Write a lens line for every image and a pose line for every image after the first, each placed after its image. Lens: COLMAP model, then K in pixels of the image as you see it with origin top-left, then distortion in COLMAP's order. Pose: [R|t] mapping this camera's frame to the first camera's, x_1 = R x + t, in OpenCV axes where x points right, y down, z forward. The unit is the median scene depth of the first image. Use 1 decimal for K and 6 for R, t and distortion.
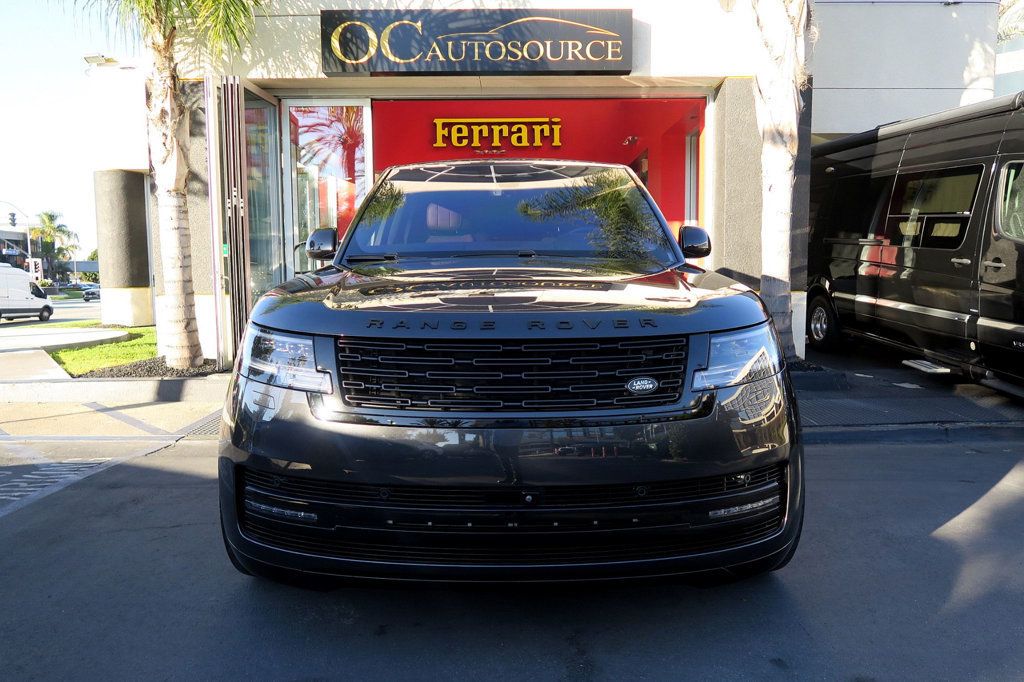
lens RADIAL K [[707.9, 0, 512.0], [0, 707.9, 341.0], [0, 0, 1]] dist [-0.015410, 0.001843]
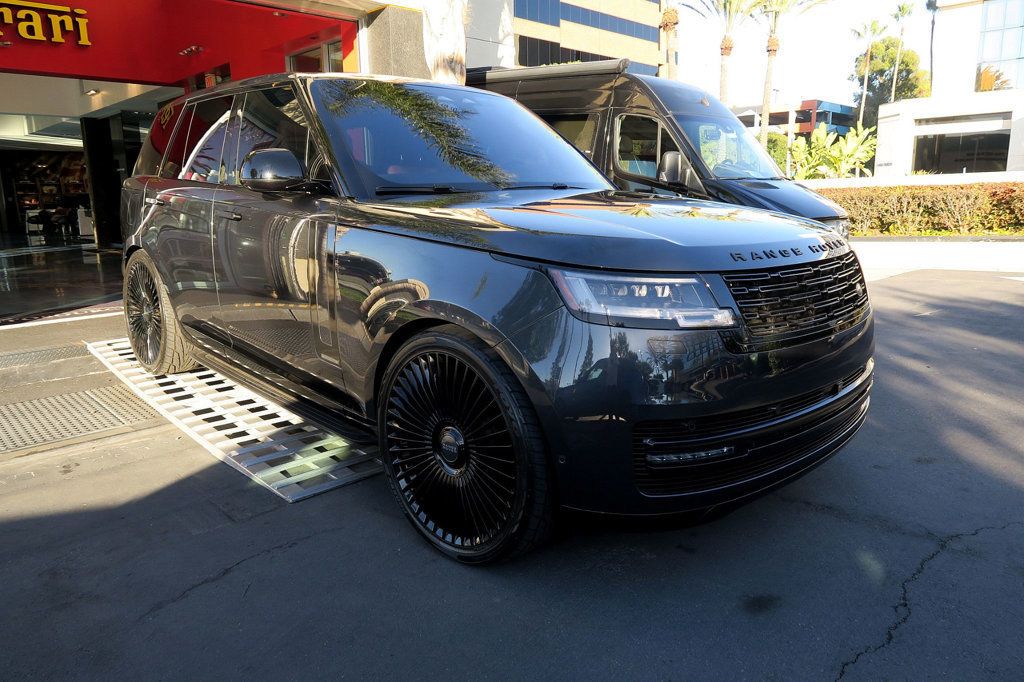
lens RADIAL K [[707.9, 0, 512.0], [0, 707.9, 341.0], [0, 0, 1]] dist [-0.015410, 0.001843]
pose [[0.720247, -0.146384, 0.678098, -0.340530], [0.077629, 0.988351, 0.130906, -0.018928], [-0.689361, -0.041645, 0.723220, 0.138274]]
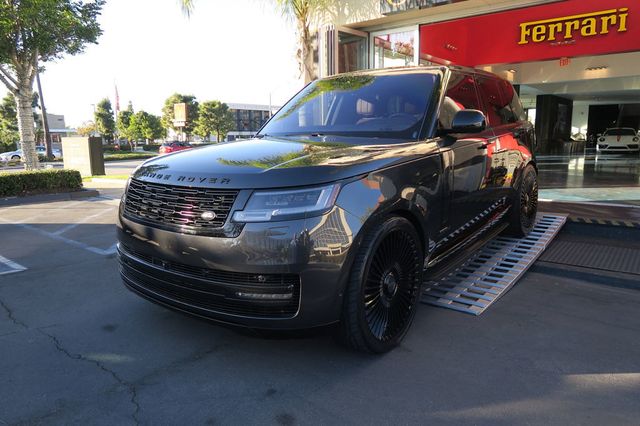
lens RADIAL K [[450.4, 0, 320.0], [0, 450.4, 213.0], [0, 0, 1]] dist [-0.010509, 0.000471]
pose [[0.780922, 0.104072, -0.615898, 0.316834], [-0.052342, 0.993457, 0.101505, -0.021382], [0.622432, -0.047030, 0.781259, 0.078699]]
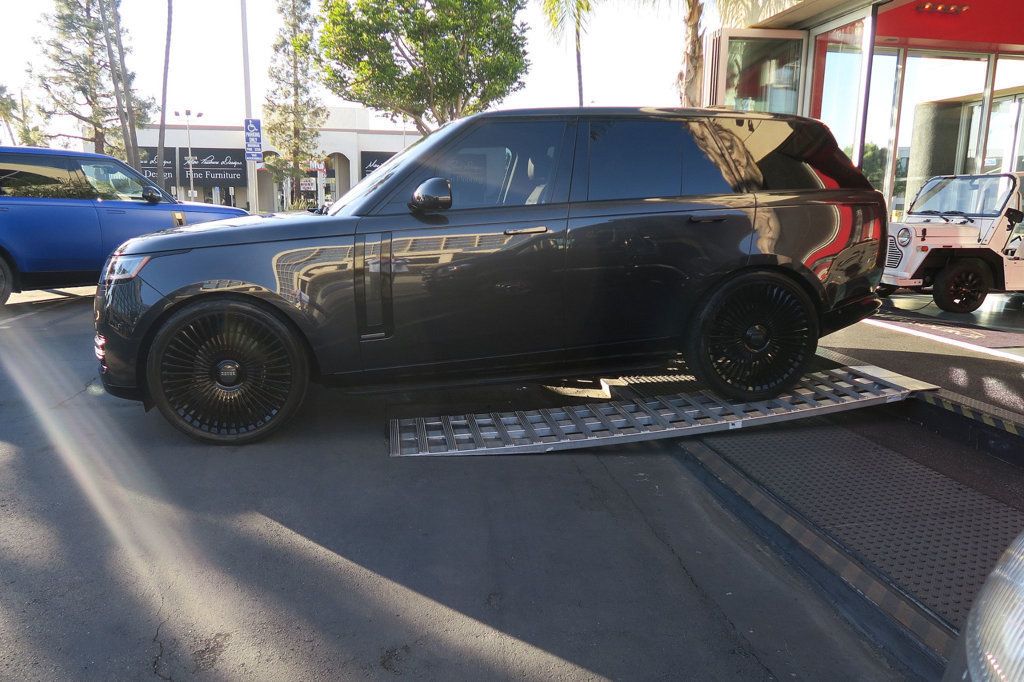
lens RADIAL K [[707.9, 0, 512.0], [0, 707.9, 341.0], [0, 0, 1]] dist [-0.015410, 0.001843]
pose [[0.175545, 0.199018, -0.964145, 0.675914], [-0.103105, 0.977684, 0.183040, -0.070547], [0.979057, 0.067277, 0.192148, 0.502361]]
